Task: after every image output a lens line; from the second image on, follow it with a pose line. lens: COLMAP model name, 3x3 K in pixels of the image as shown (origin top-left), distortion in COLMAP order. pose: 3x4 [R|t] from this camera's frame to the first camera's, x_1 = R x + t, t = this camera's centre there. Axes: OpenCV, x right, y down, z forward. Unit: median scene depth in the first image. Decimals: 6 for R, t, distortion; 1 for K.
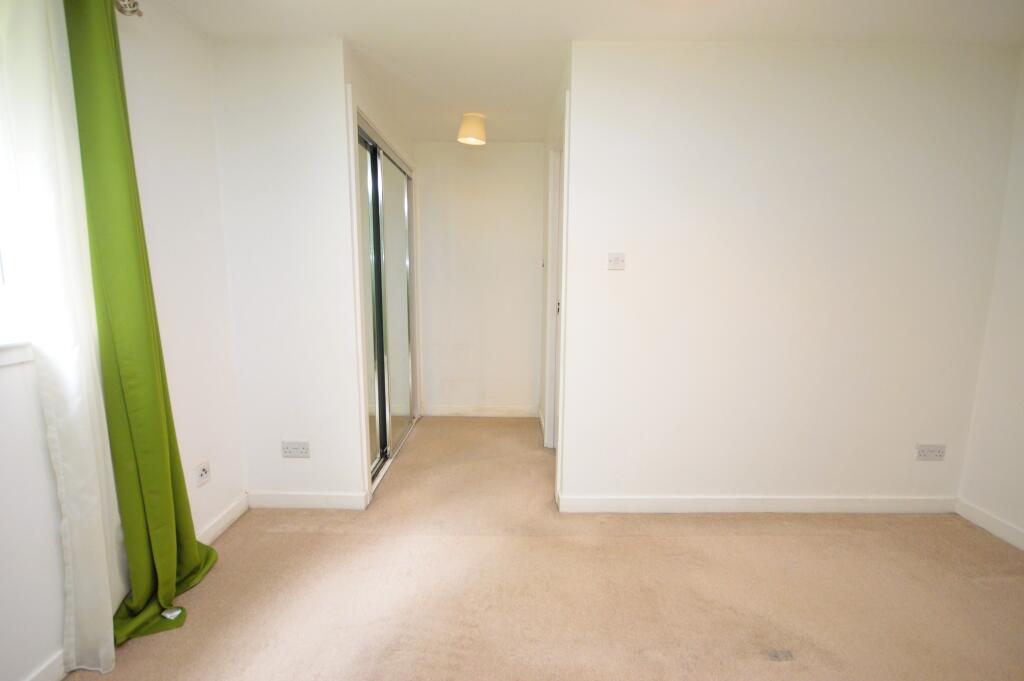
lens RADIAL K [[457.2, 0, 508.0], [0, 457.2, 342.9], [0, 0, 1]] dist [0.000299, 0.000017]
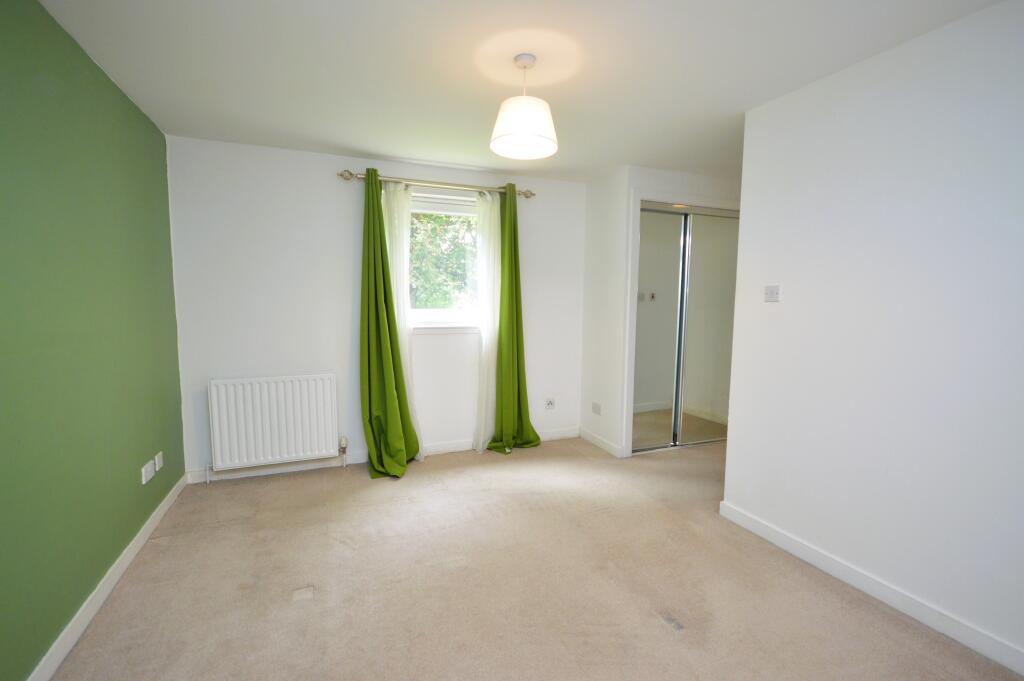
lens RADIAL K [[457.2, 0, 508.0], [0, 457.2, 342.9], [0, 0, 1]] dist [0.000299, 0.000017]
pose [[0.378320, 0.085025, -0.921762, 0.993902], [-0.142635, 0.989235, 0.032706, -0.011671], [0.914620, 0.119102, 0.386375, 0.037733]]
